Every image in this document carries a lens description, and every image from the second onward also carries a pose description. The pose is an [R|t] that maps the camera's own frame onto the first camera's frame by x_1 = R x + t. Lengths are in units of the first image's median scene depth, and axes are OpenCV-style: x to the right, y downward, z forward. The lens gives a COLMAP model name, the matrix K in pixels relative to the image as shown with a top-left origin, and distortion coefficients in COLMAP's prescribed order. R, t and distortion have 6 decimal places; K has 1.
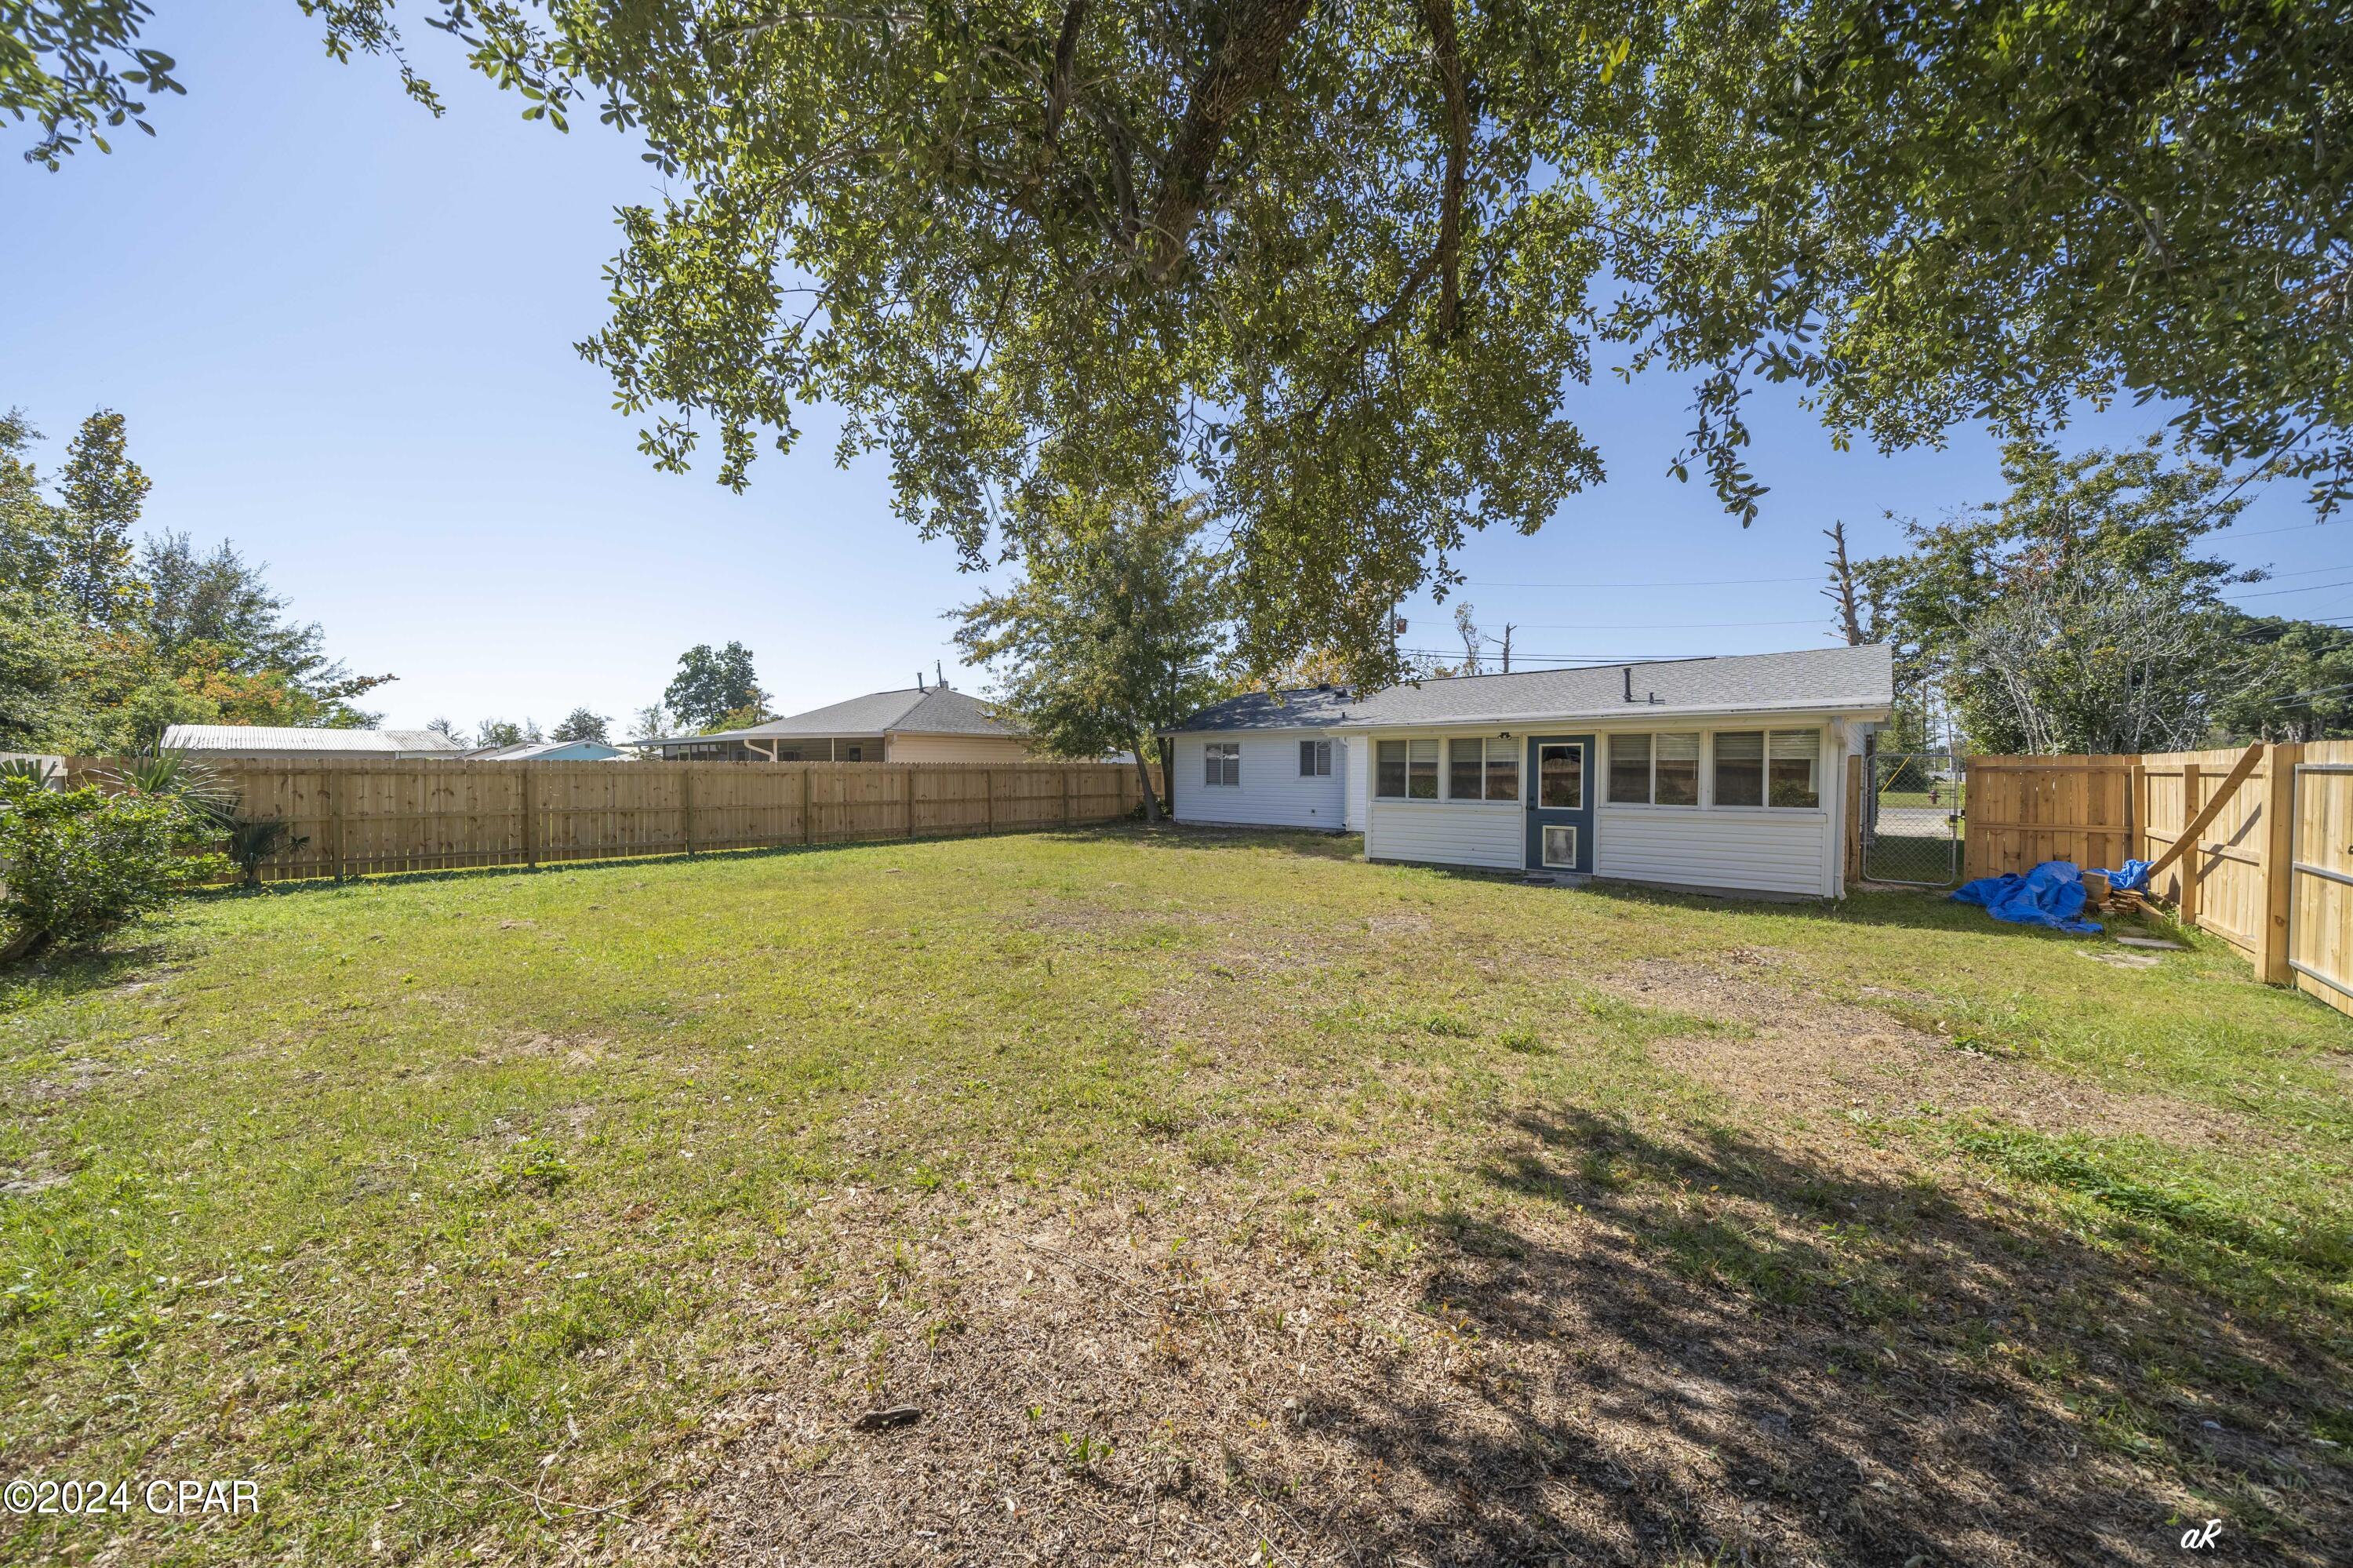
lens RADIAL K [[805.2, 0, 1171.1], [0, 805.2, 790.6], [0, 0, 1]] dist [-0.006862, -0.000028]
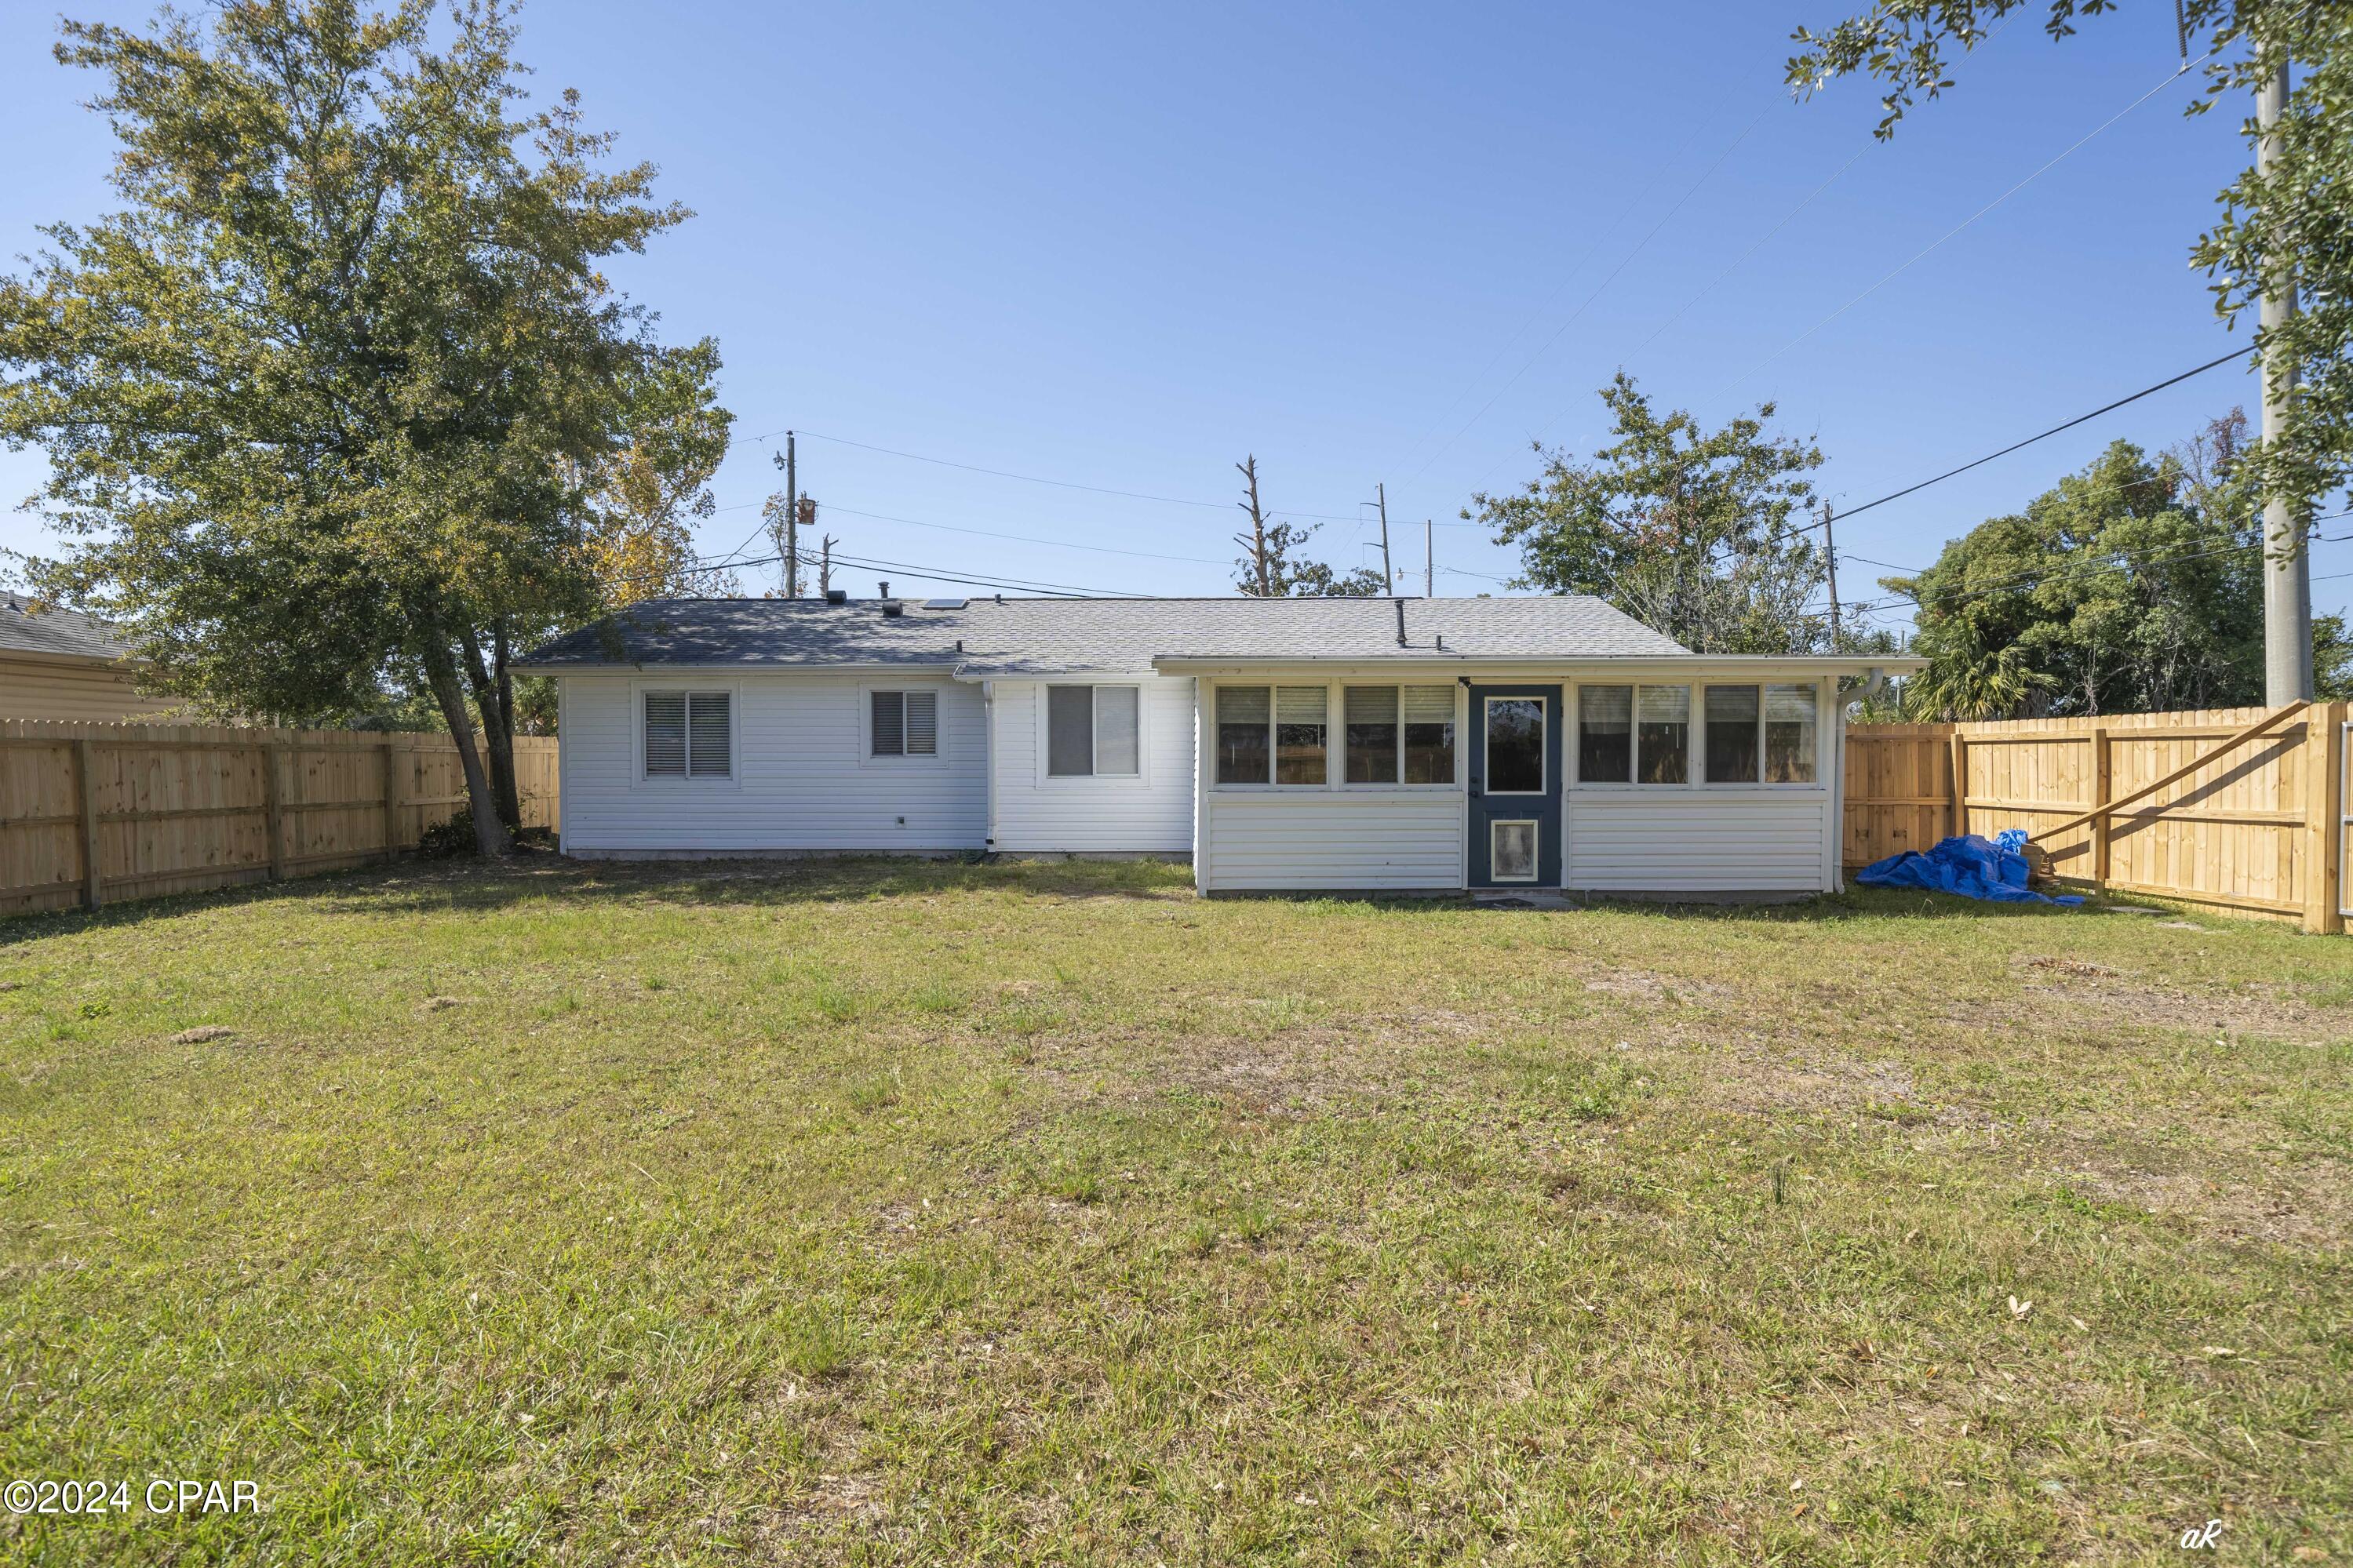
lens RADIAL K [[1264.7, 0, 1176.5], [0, 1264.7, 784.0], [0, 0, 1]] dist [0.005055, 0.000298]
pose [[0.743038, -0.014086, 0.669101, -0.407009], [0.020895, 0.999779, -0.002155, 0.010346], [-0.668924, 0.015582, 0.743168, 0.382013]]
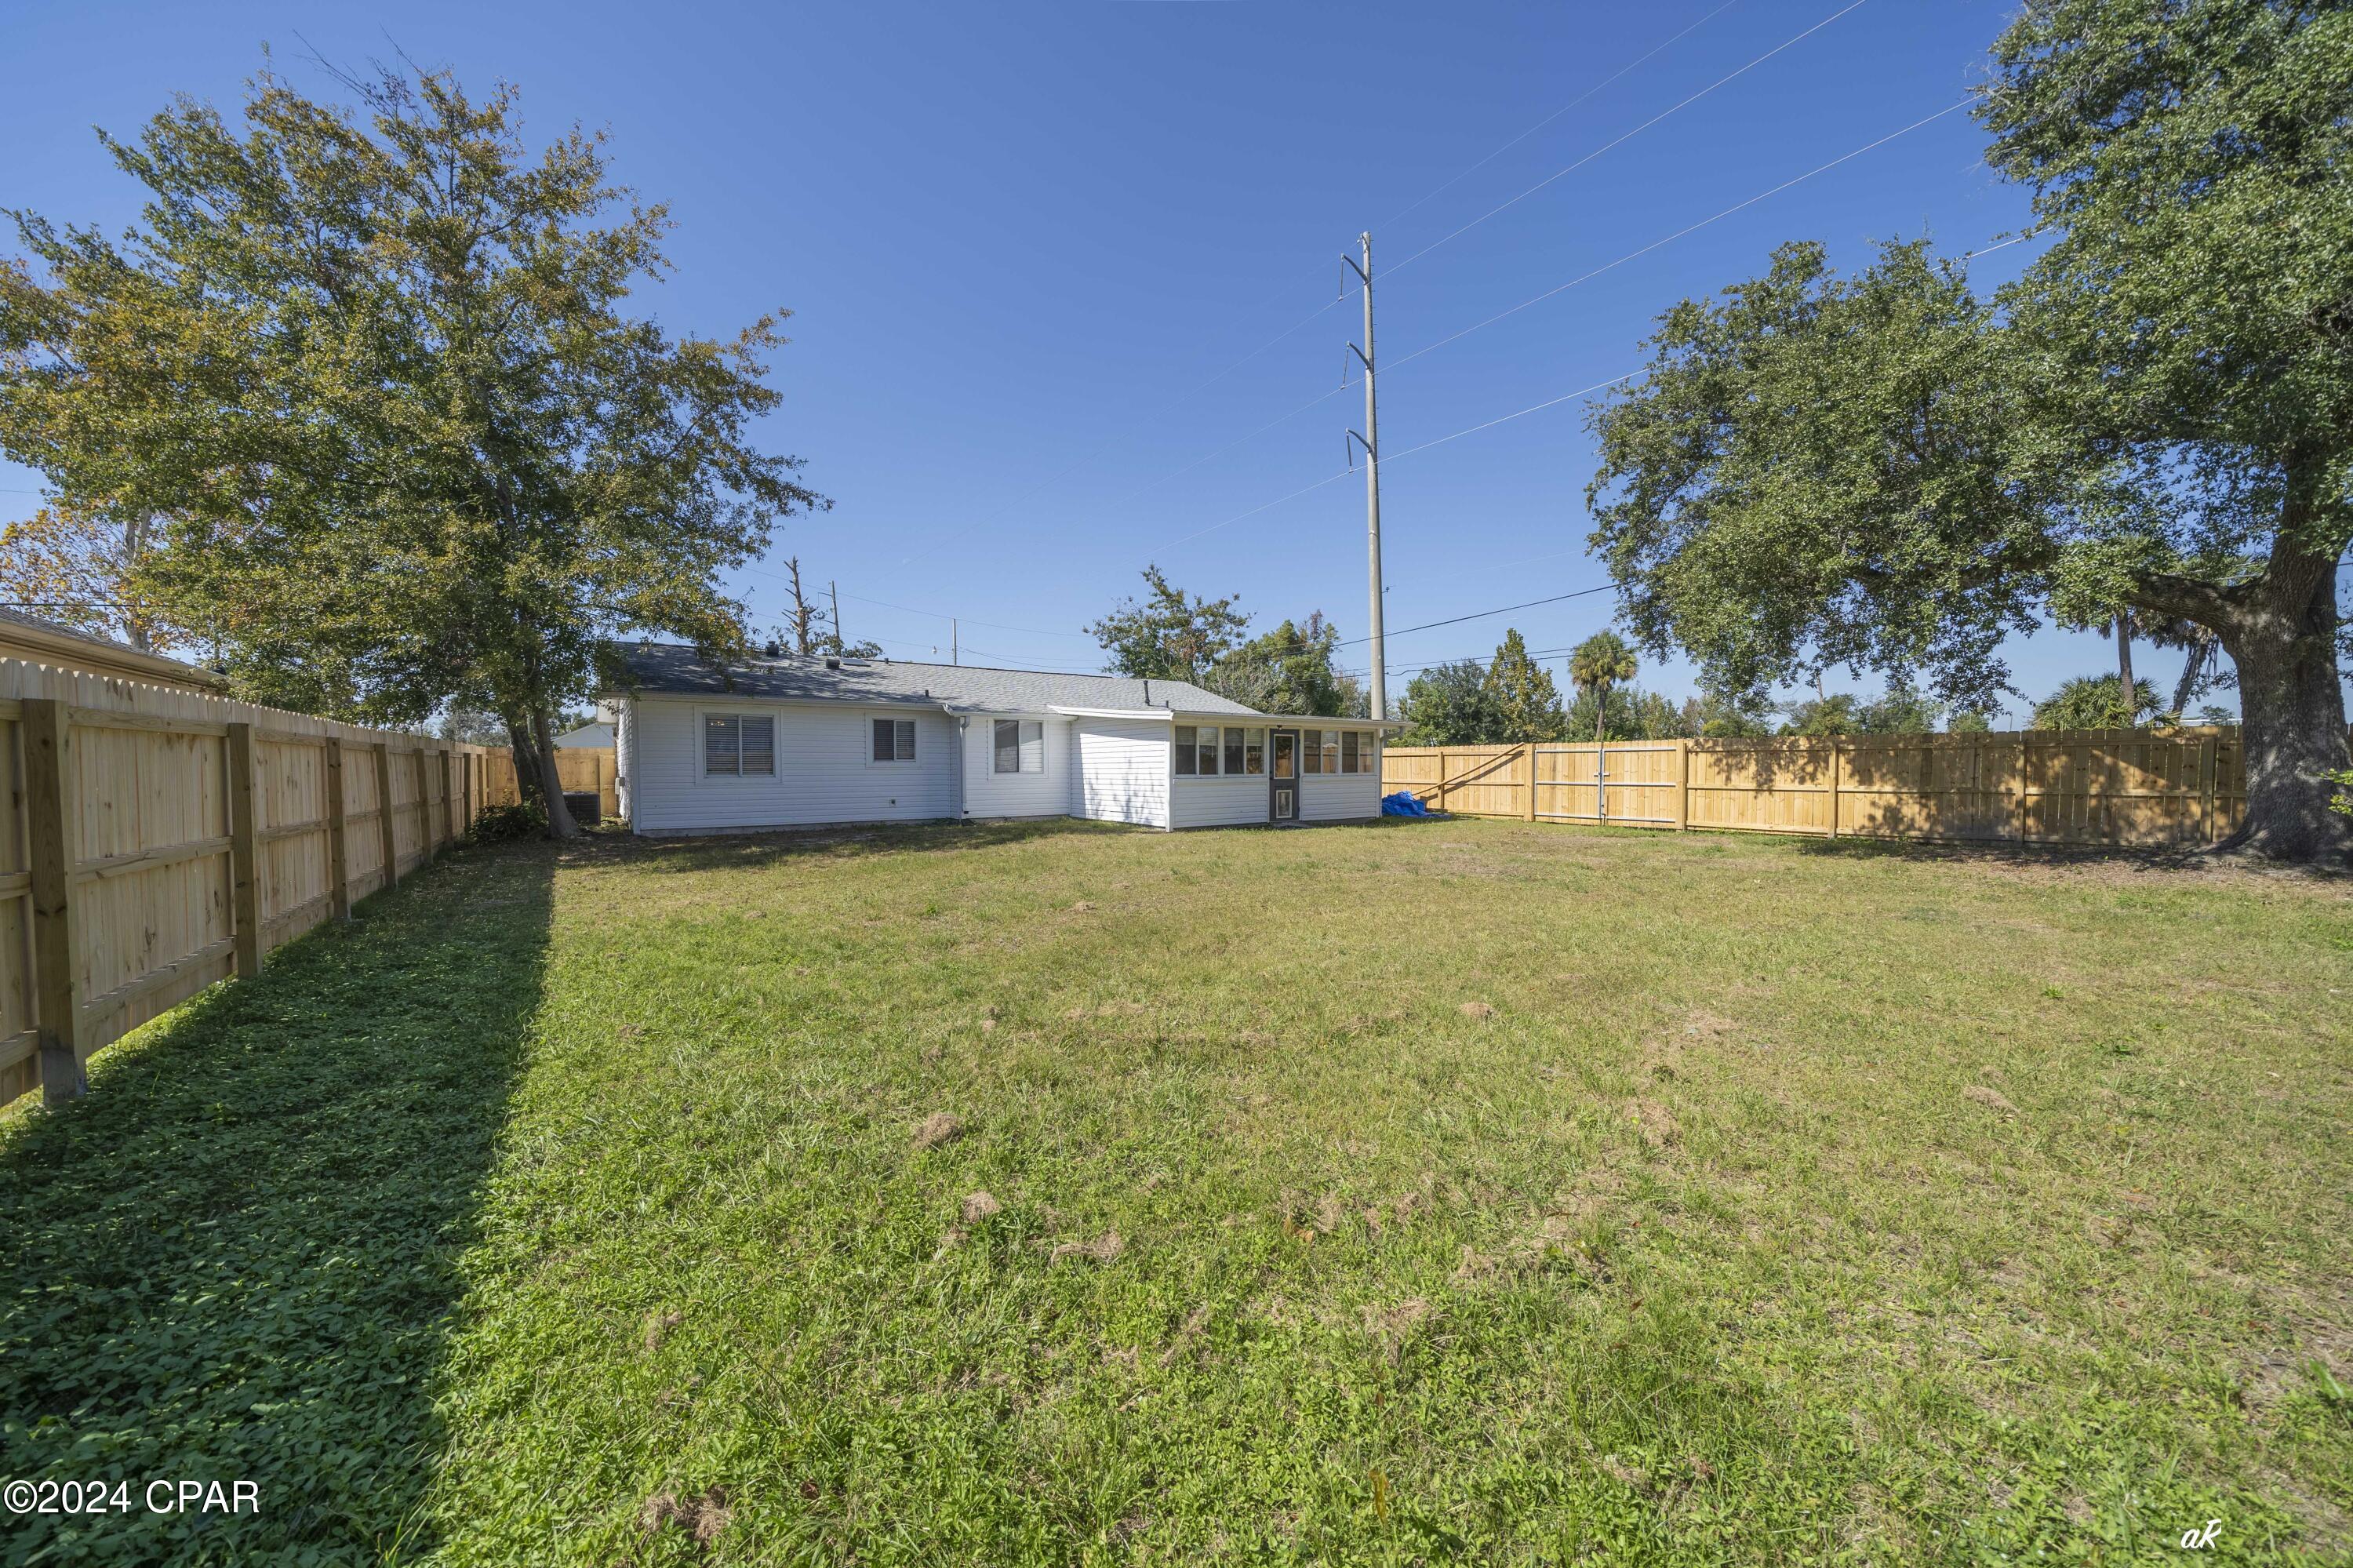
lens RADIAL K [[805.2, 0, 1171.1], [0, 805.2, 790.6], [0, 0, 1]] dist [-0.006862, -0.000028]
pose [[0.203794, -0.030990, 0.978523, -0.951719], [0.030672, 0.999210, 0.025257, 0.001317], [-0.978533, 0.024866, 0.204584, 0.850283]]
